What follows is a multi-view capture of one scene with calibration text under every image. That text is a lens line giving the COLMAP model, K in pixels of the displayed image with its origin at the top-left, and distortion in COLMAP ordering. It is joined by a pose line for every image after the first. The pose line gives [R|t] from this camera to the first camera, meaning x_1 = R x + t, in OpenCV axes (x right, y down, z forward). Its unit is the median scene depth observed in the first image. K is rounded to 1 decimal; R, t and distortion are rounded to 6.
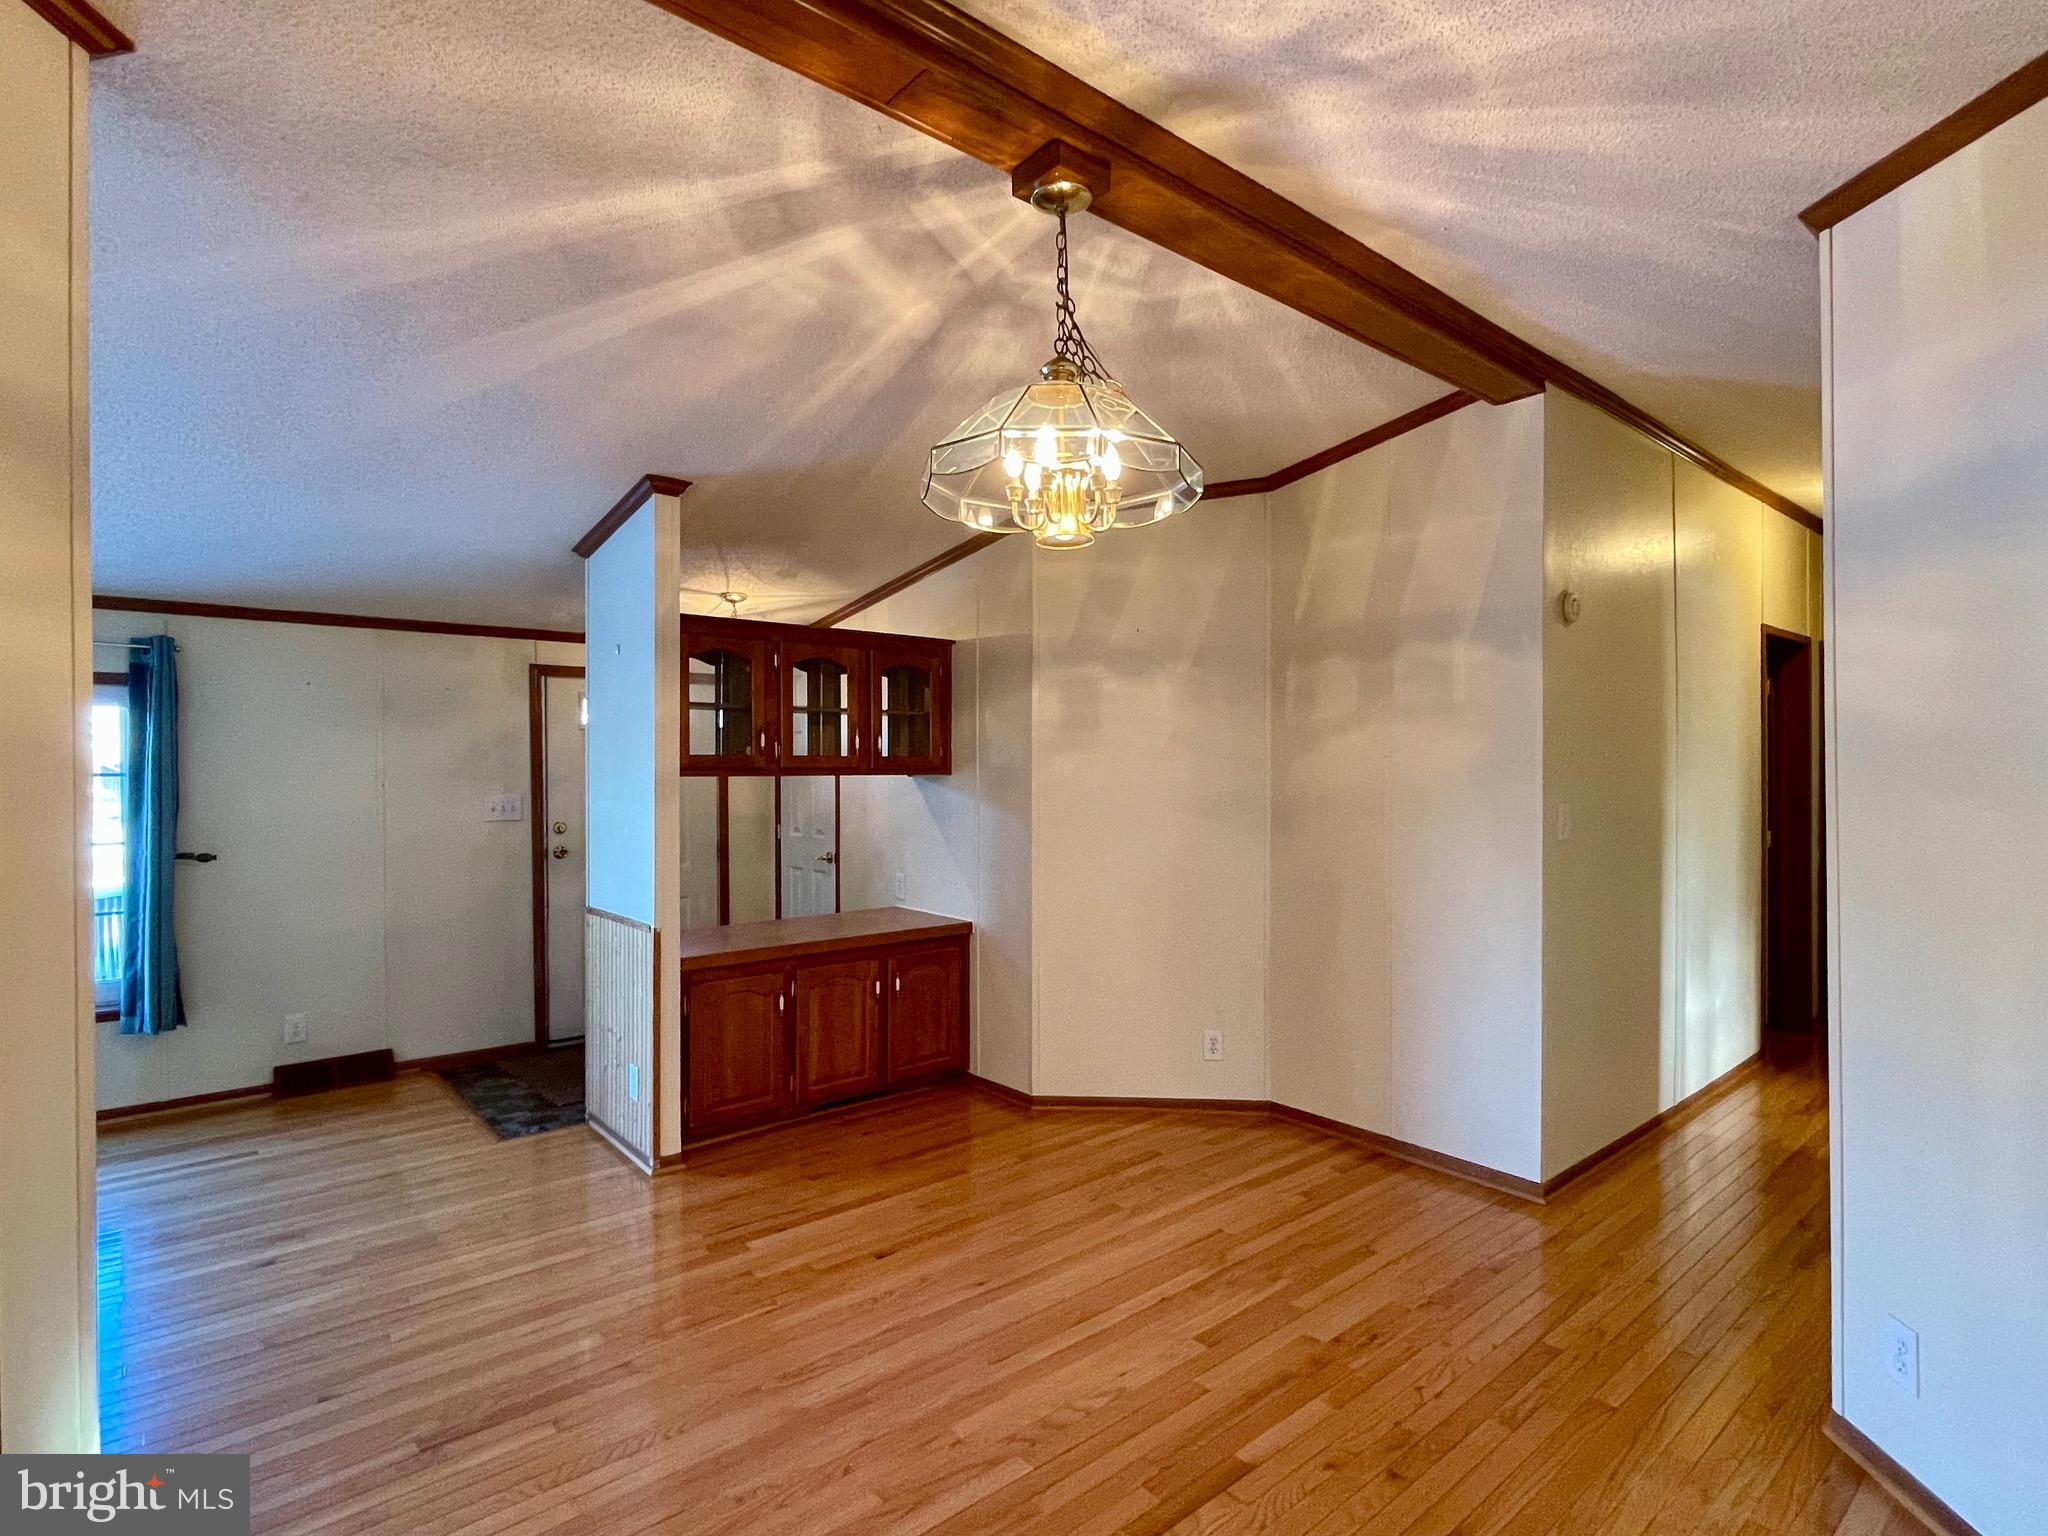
lens RADIAL K [[1026.9, 0, 1015.8], [0, 1026.9, 772.2], [0, 0, 1]] dist [-0.003916, 0.002048]
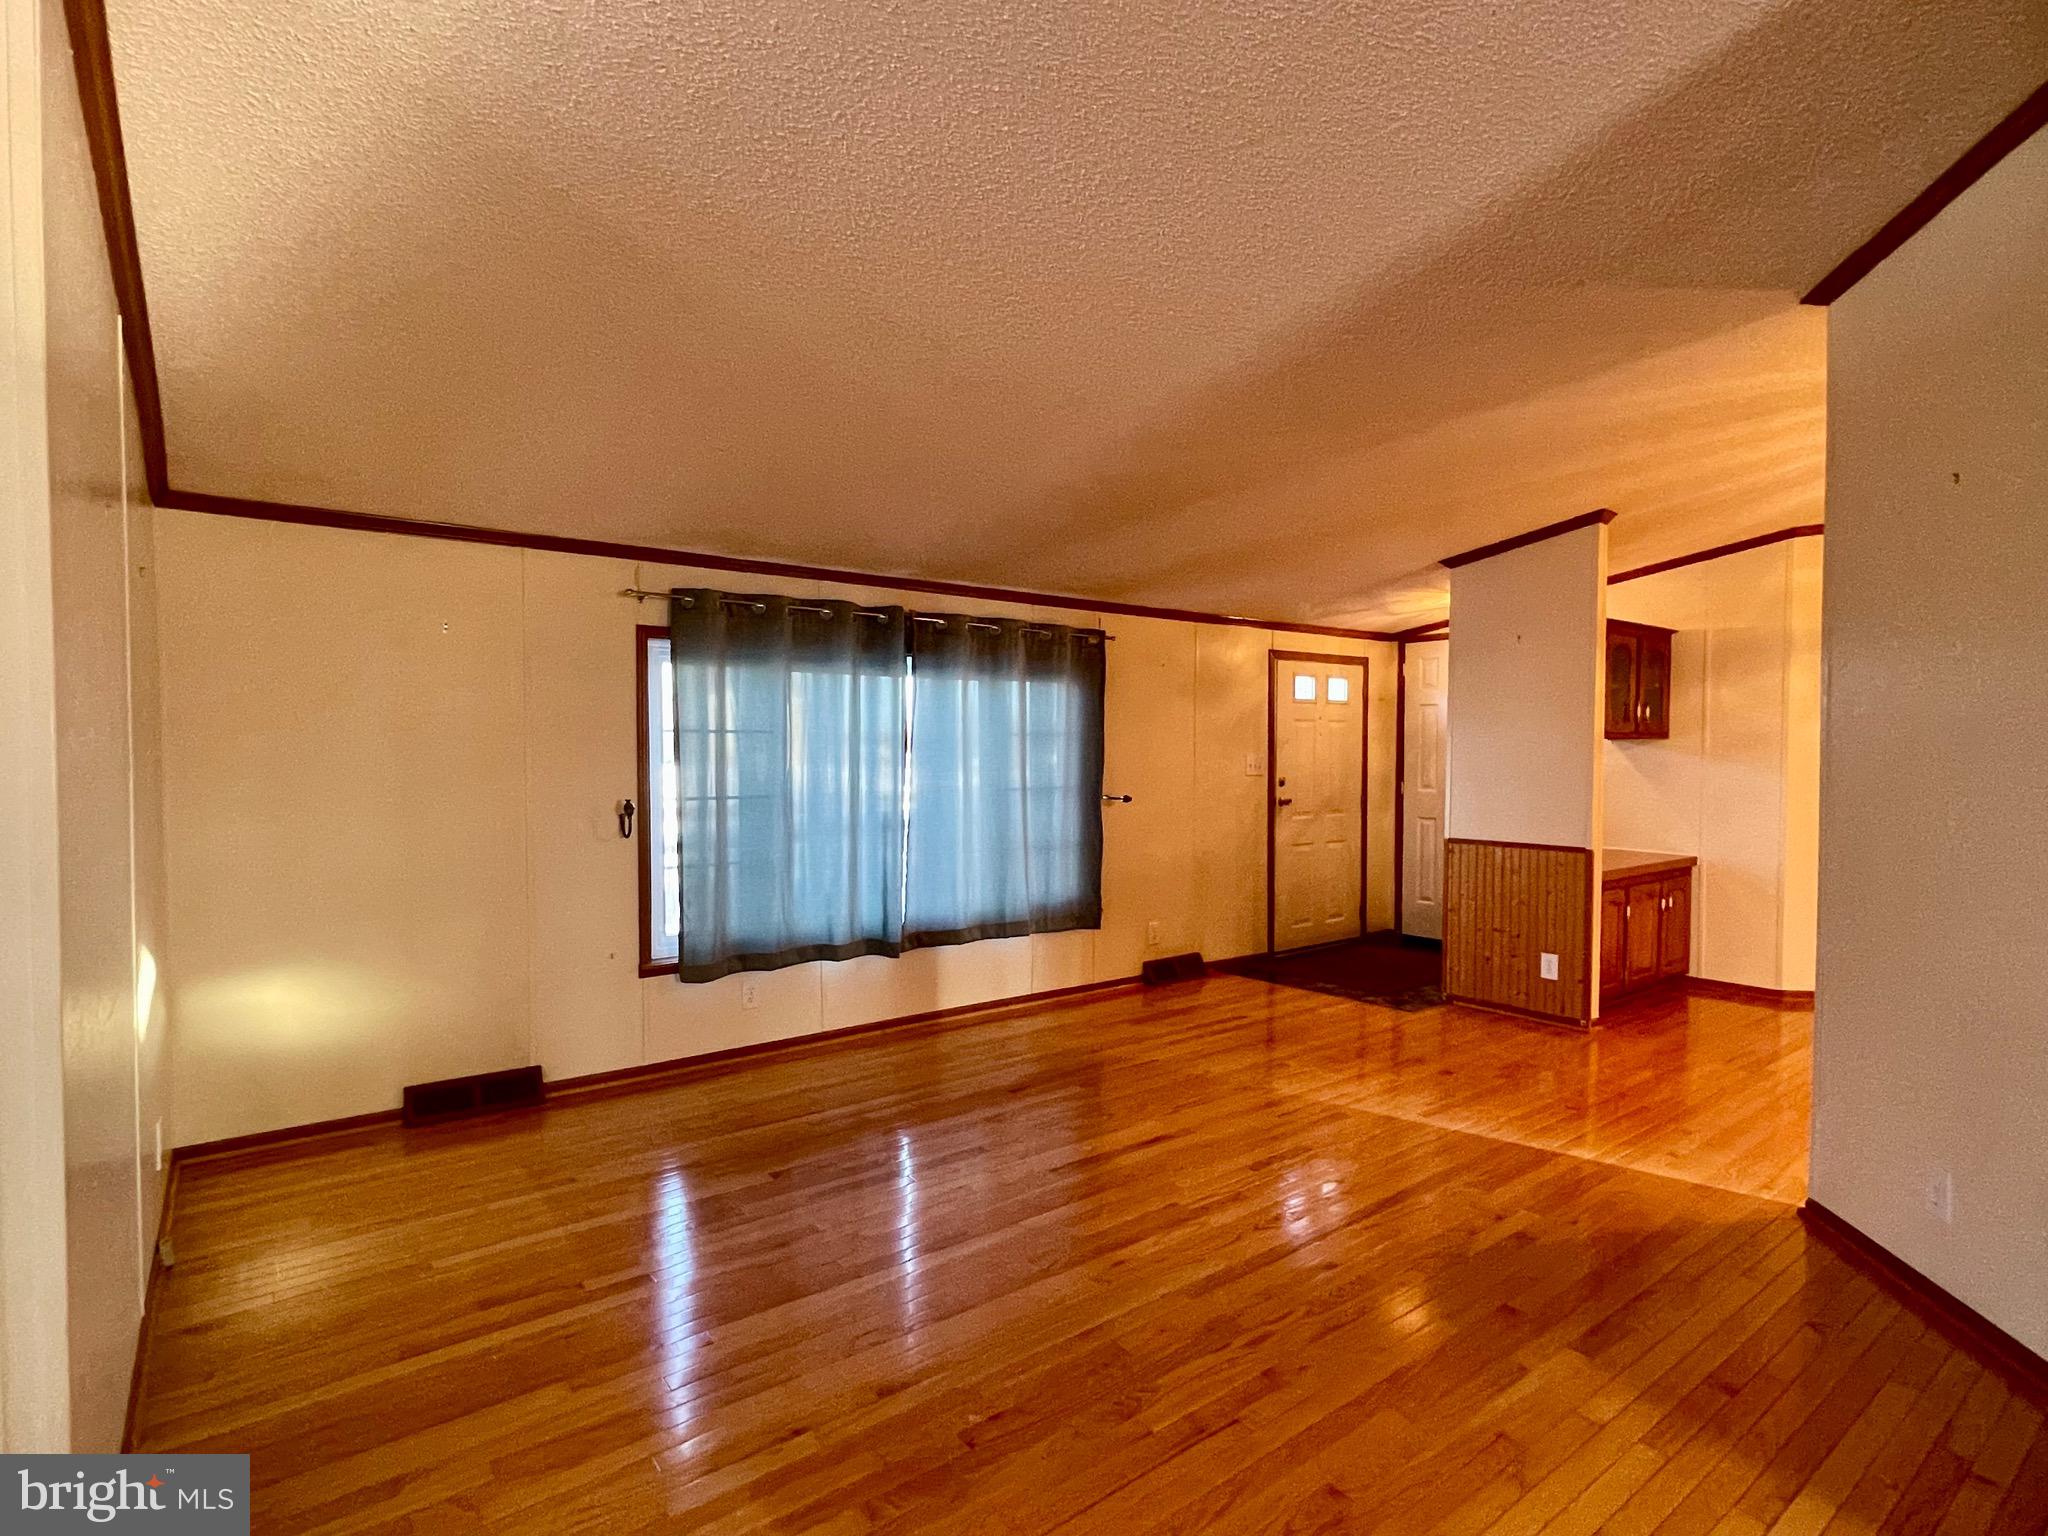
lens RADIAL K [[1026.9, 0, 1012.4], [0, 1026.9, 765.0], [0, 0, 1]] dist [-0.003916, 0.002048]
pose [[0.998199, 0.004758, -0.059795, -0.811018], [-0.003742, 0.999847, 0.017089, 0.016543], [0.059867, -0.016835, 0.998064, -0.300400]]
